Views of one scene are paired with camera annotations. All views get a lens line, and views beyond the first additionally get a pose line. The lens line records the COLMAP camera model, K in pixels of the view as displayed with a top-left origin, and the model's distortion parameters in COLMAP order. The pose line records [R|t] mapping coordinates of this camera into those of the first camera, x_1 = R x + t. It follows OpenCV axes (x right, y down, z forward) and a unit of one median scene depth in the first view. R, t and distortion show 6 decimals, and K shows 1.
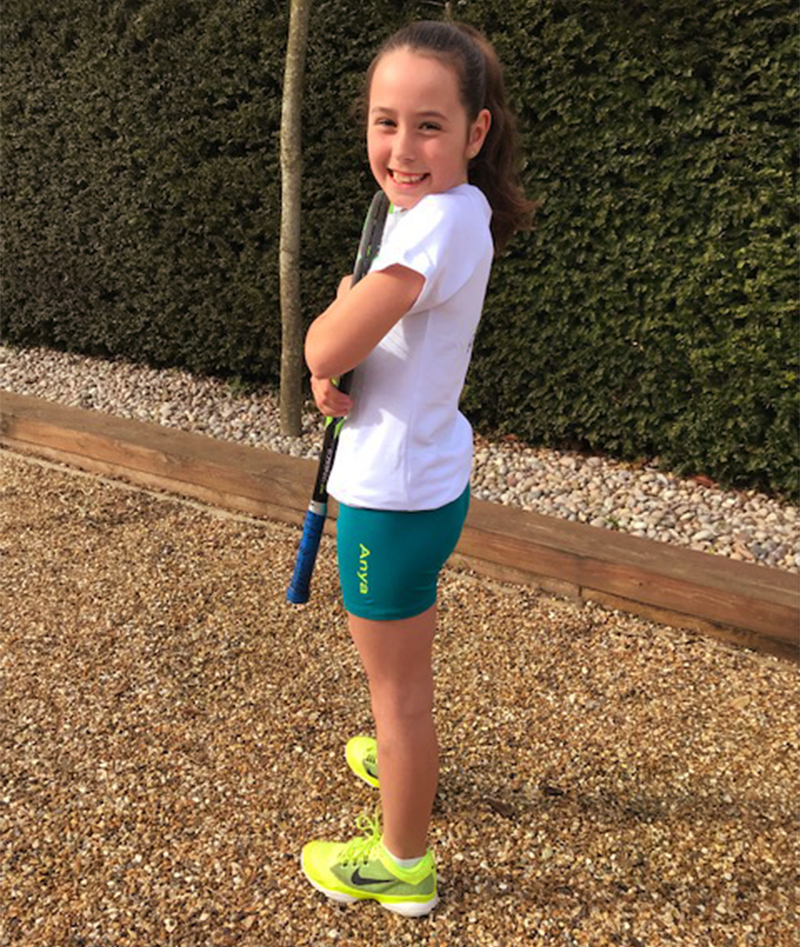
lens RADIAL K [[938.3, 0, 399.8], [0, 938.3, 454.2], [0, 0, 1]] dist [0.012417, -0.007557]
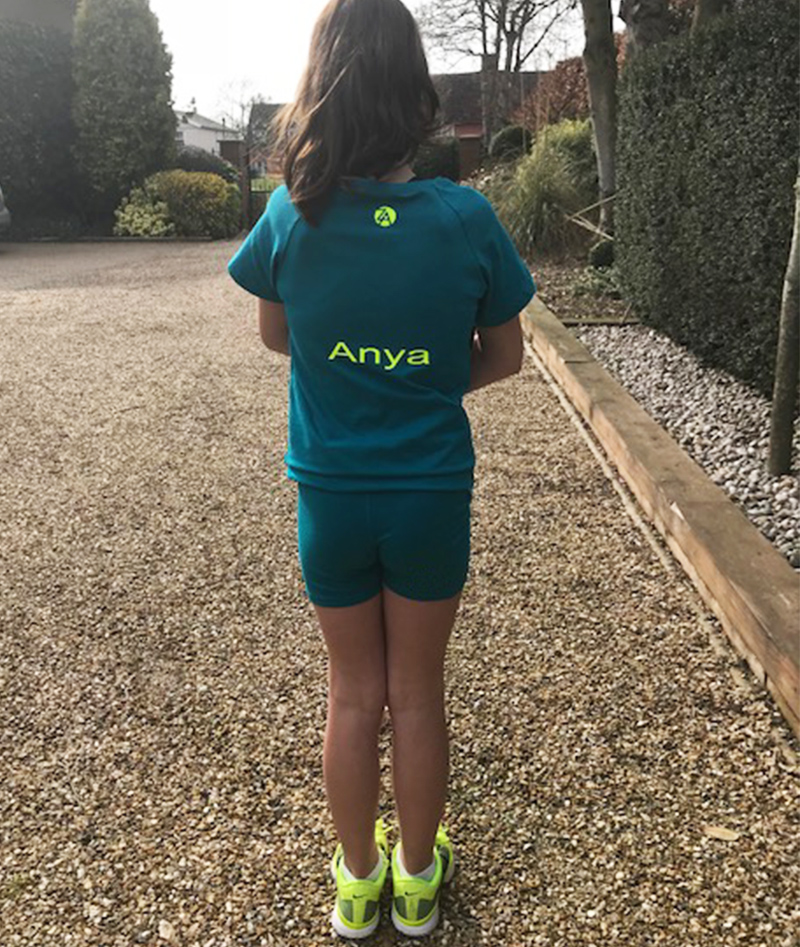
lens RADIAL K [[902.8, 0, 400.0], [0, 902.8, 473.5], [0, 0, 1]] dist [0.004607, -0.013713]
pose [[0.473613, 0.245564, -0.845807, 0.554674], [-0.277032, 0.953135, 0.121600, -0.030200], [0.836029, 0.176724, 0.519447, 0.224937]]
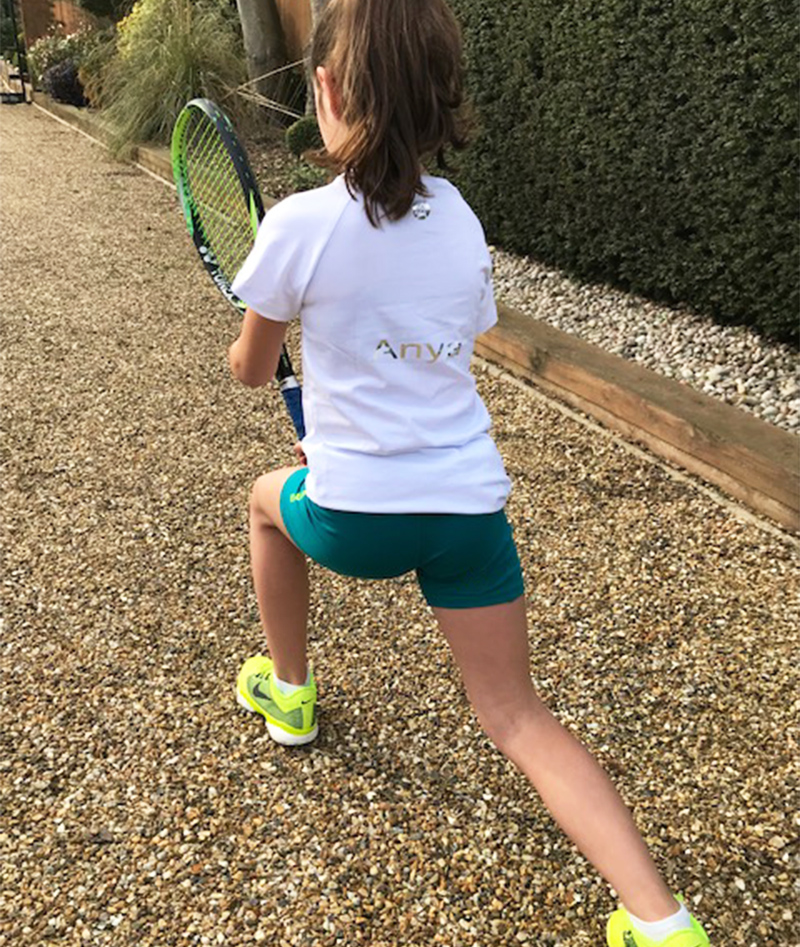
lens RADIAL K [[953.2, 0, 413.2], [0, 953.2, 475.4], [0, 0, 1]] dist [0.027231, -0.040009]
pose [[0.819174, 0.225998, -0.527142, -0.000327], [-0.191432, 0.974125, 0.120147, -0.012140], [0.540655, 0.002490, 0.841241, 0.168445]]
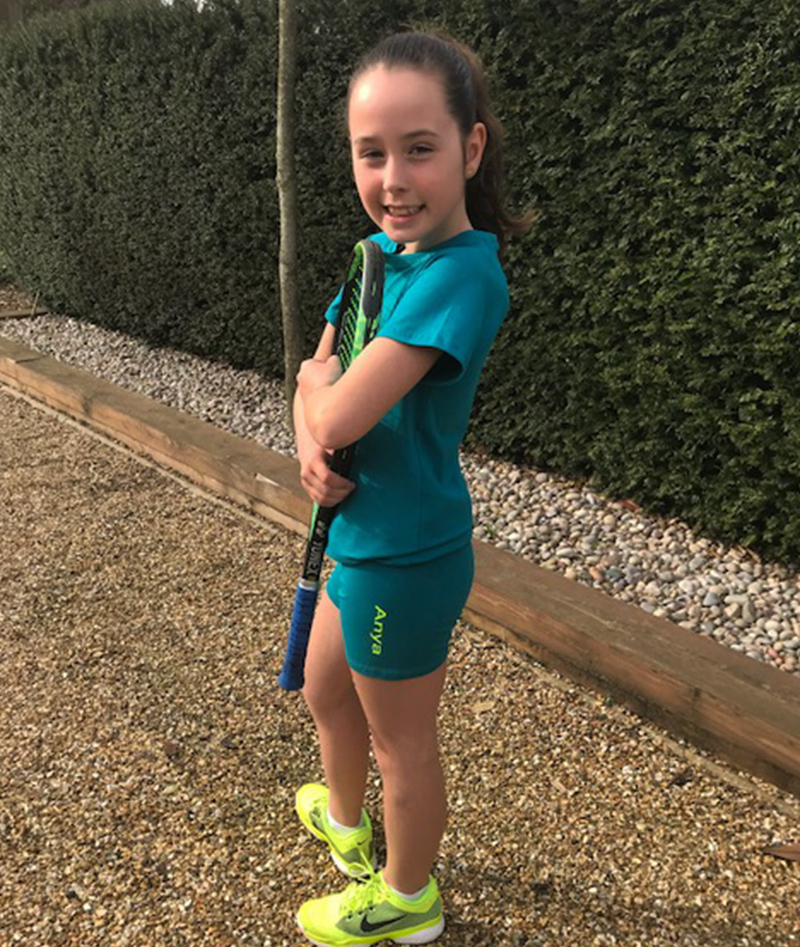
lens RADIAL K [[881.6, 0, 398.0], [0, 881.6, 503.5], [0, 0, 1]] dist [0.000827, 0.020495]
pose [[0.944663, 0.098499, -0.312906, 0.381194], [-0.087779, 0.994973, 0.048200, 0.004398], [0.316081, -0.018066, 0.948560, 0.050853]]
